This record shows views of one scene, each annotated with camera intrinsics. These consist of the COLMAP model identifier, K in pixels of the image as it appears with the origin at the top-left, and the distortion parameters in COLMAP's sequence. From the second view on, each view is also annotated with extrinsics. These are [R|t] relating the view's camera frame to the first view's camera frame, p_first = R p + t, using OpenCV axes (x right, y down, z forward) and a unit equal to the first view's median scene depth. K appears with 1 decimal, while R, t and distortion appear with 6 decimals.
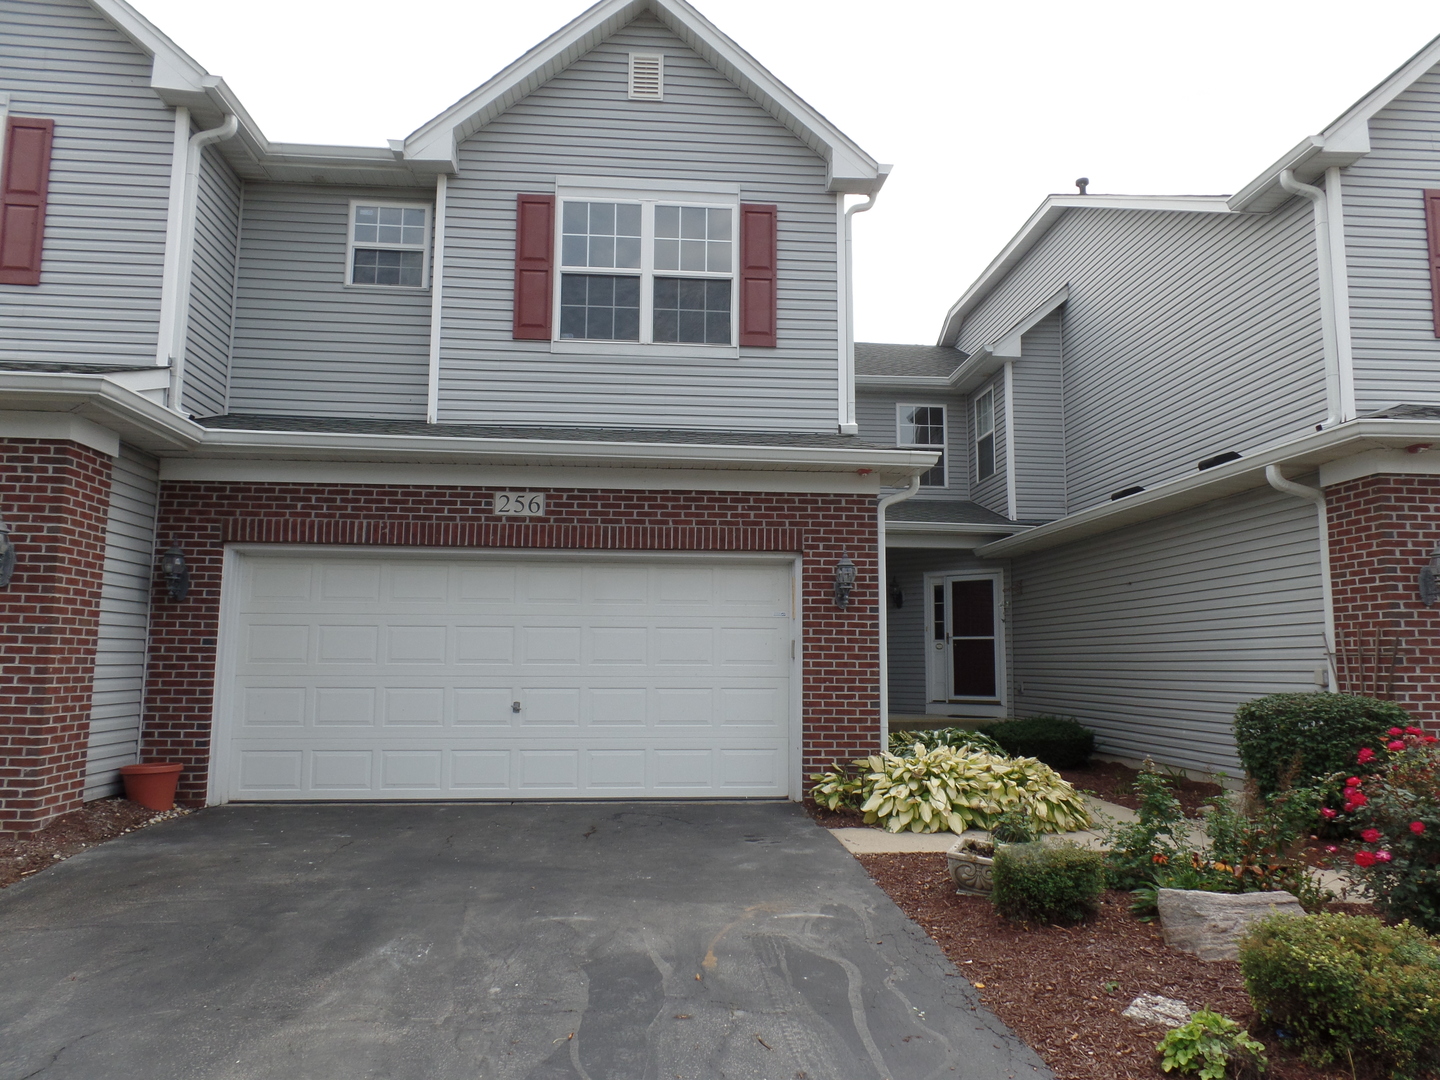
lens RADIAL K [[989.0, 0, 721.7], [0, 989.0, 541.8], [0, 0, 1]] dist [0.001914, 0.001999]
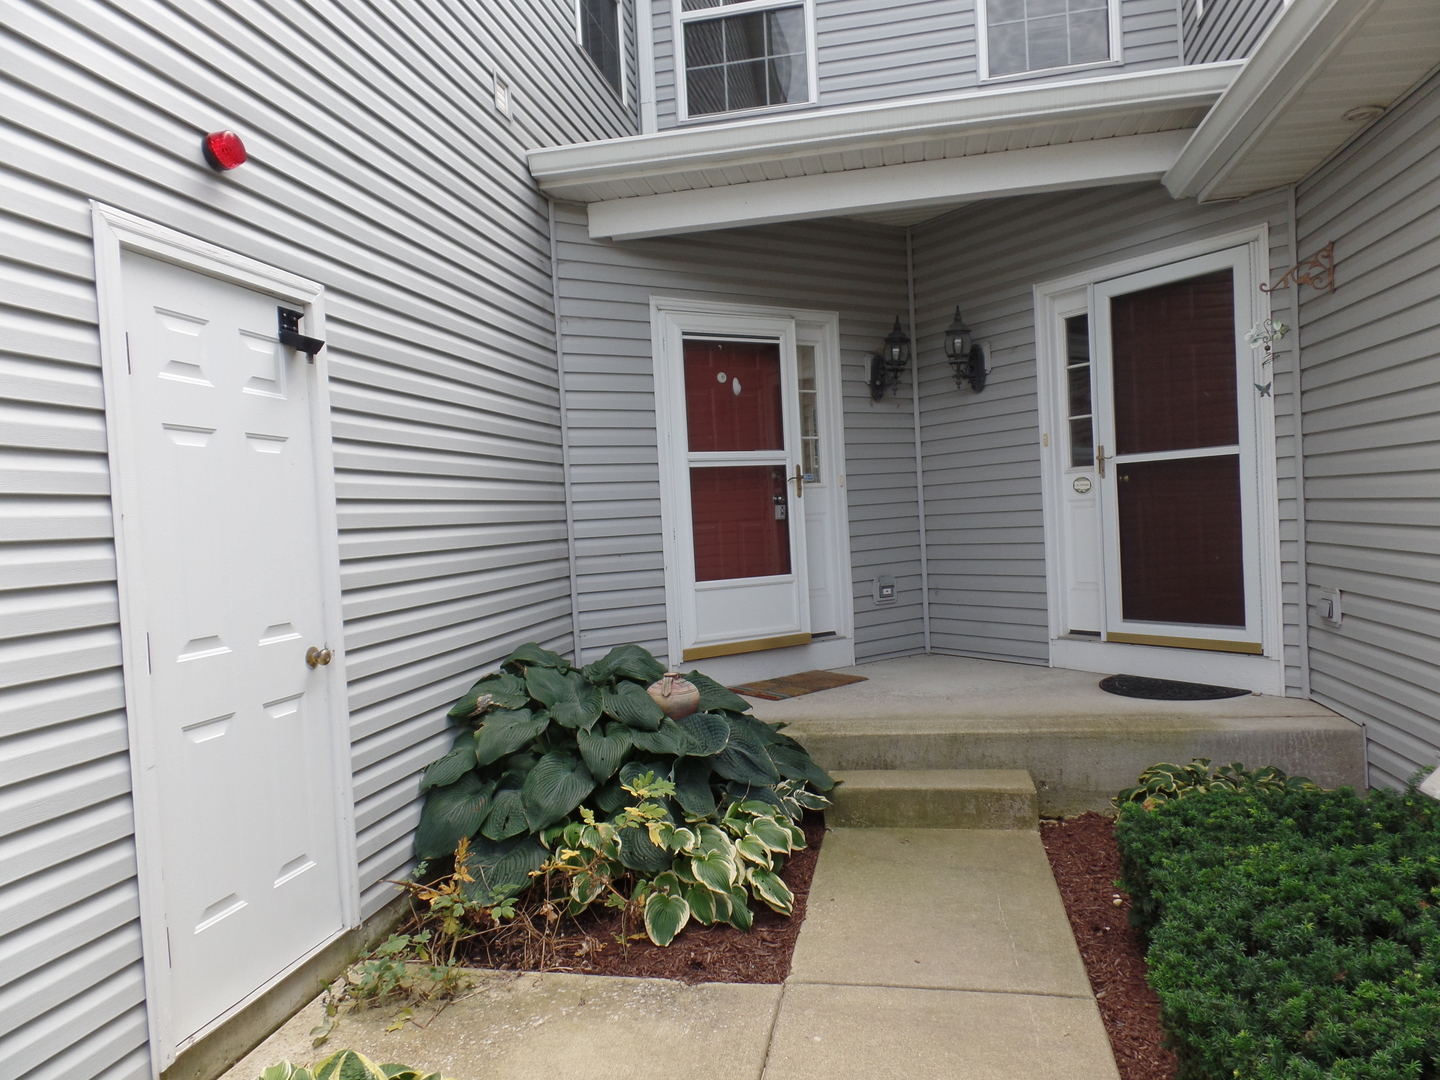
lens RADIAL K [[989.0, 0, 720.7], [0, 989.0, 540.3], [0, 0, 1]] dist [0.001914, 0.001999]
pose [[0.958506, -0.048789, -0.280866, 0.201031], [0.091838, 0.985567, 0.142209, 0.064344], [0.269874, -0.162103, 0.949153, 0.637945]]
